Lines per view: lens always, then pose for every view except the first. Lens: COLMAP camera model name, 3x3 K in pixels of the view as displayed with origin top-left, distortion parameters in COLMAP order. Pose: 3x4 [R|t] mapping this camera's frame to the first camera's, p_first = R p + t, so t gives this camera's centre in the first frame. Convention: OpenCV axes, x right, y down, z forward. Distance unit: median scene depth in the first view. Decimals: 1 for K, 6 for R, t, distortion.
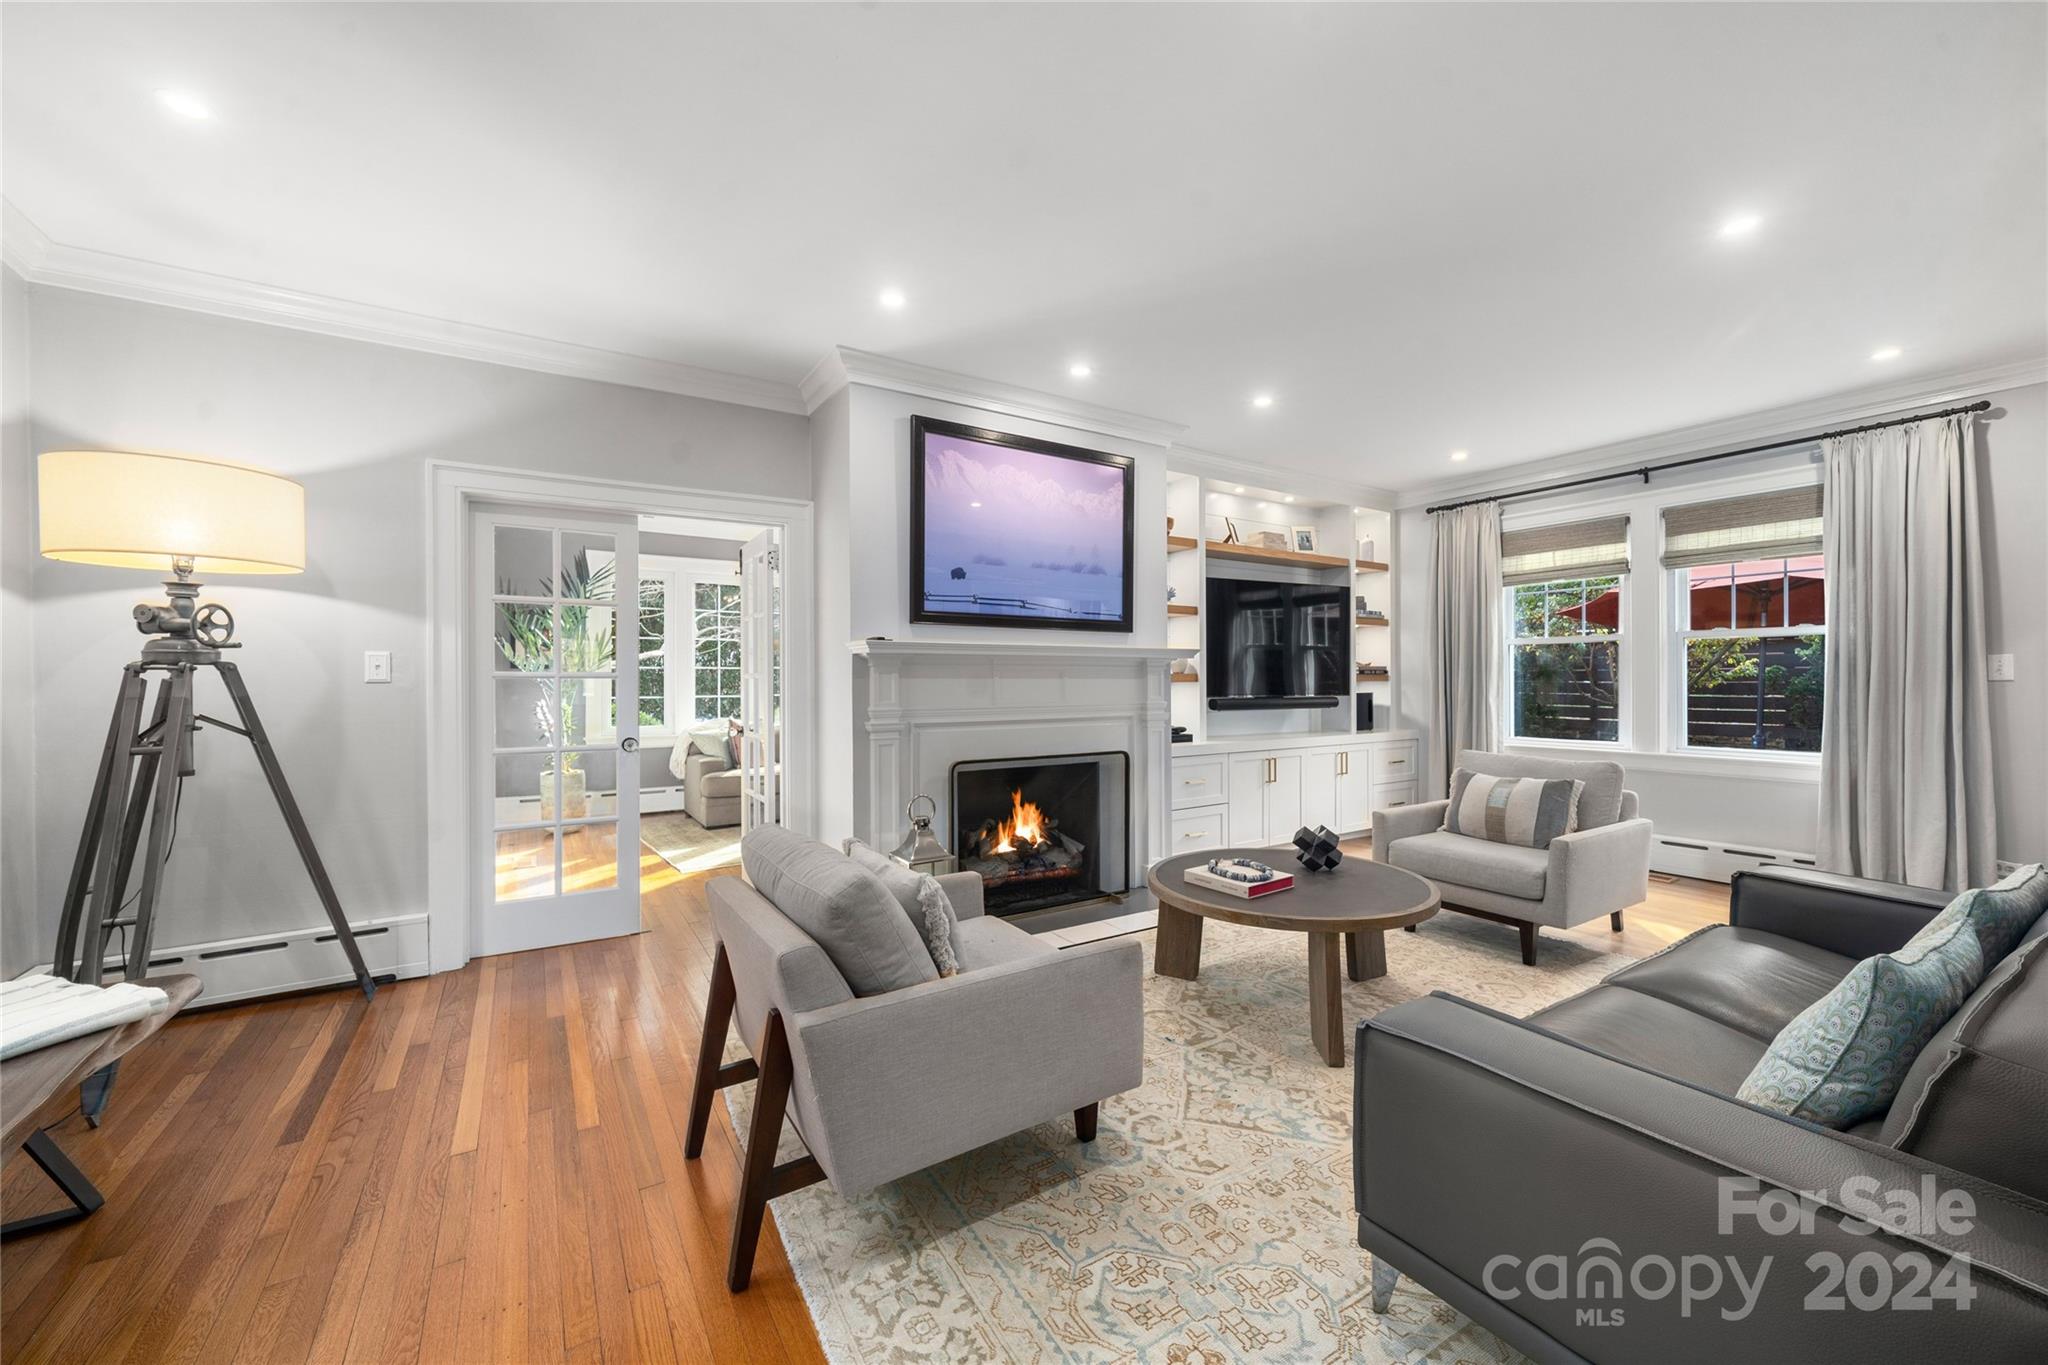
lens RADIAL K [[786.1, 0, 1021.8], [0, 786.1, 679.6], [0, 0, 1]] dist [-0.002090, -0.000076]
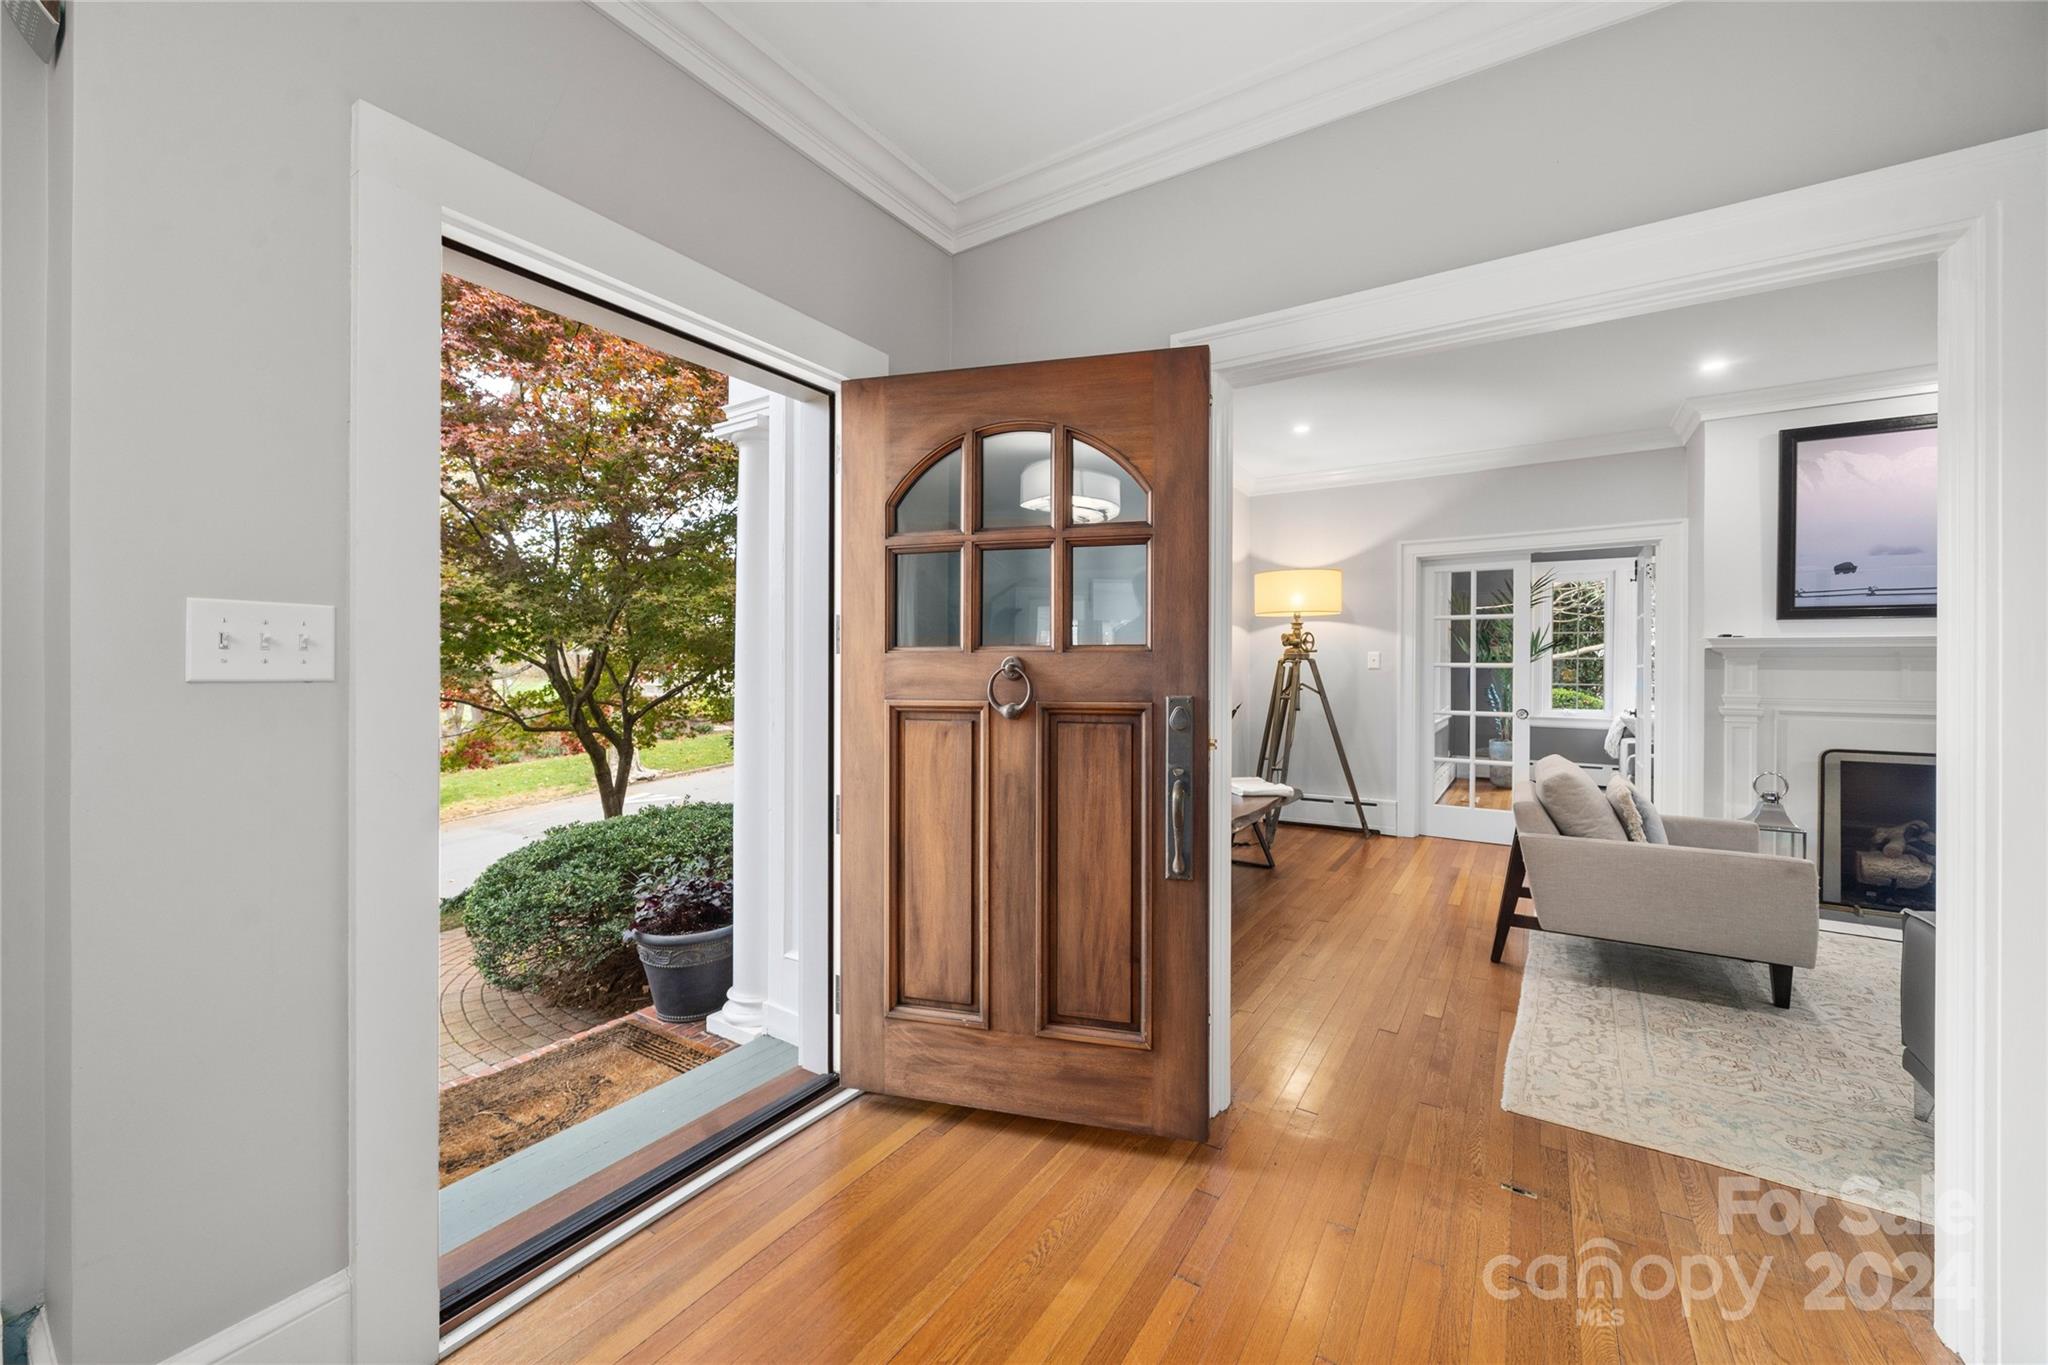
lens RADIAL K [[786.1, 0, 1024.3], [0, 786.1, 666.2], [0, 0, 1]] dist [-0.002090, -0.000076]
pose [[0.417707, 0.005831, -0.908563, 0.416520], [-0.008458, 0.999961, 0.002529, -0.000122], [0.908542, 0.006628, 0.417740, -0.417416]]
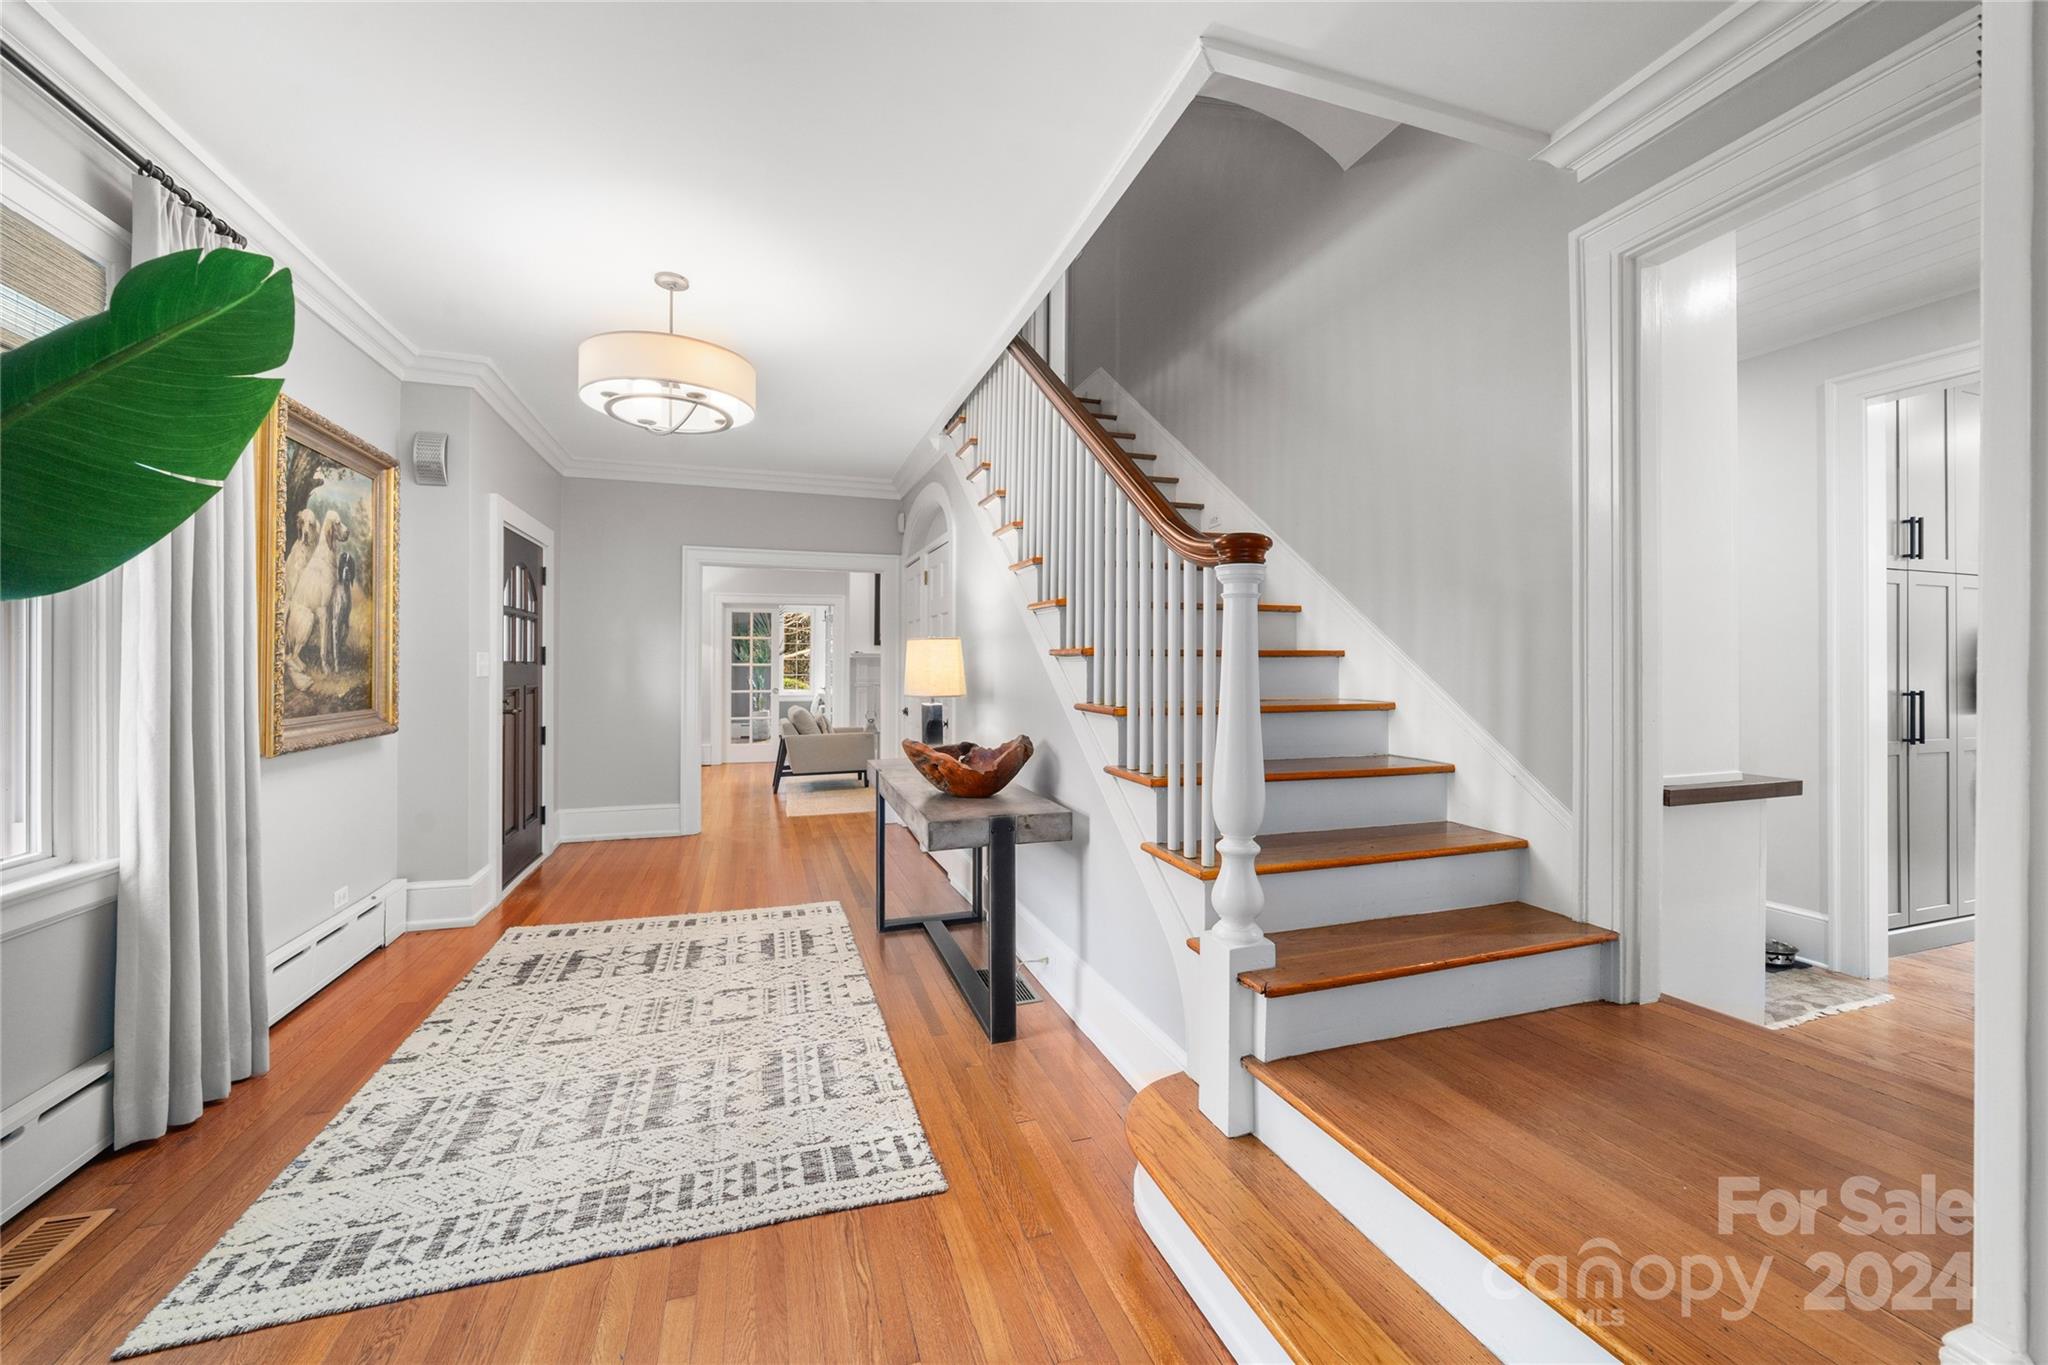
lens RADIAL K [[786.1, 0, 1028.6], [0, 786.1, 661.6], [0, 0, 1]] dist [-0.002090, -0.000076]
pose [[0.974027, 0.010046, -0.226209, 0.943765], [-0.011318, 0.999927, -0.004329, -0.014170], [0.226149, 0.006776, 0.974069, -1.411961]]
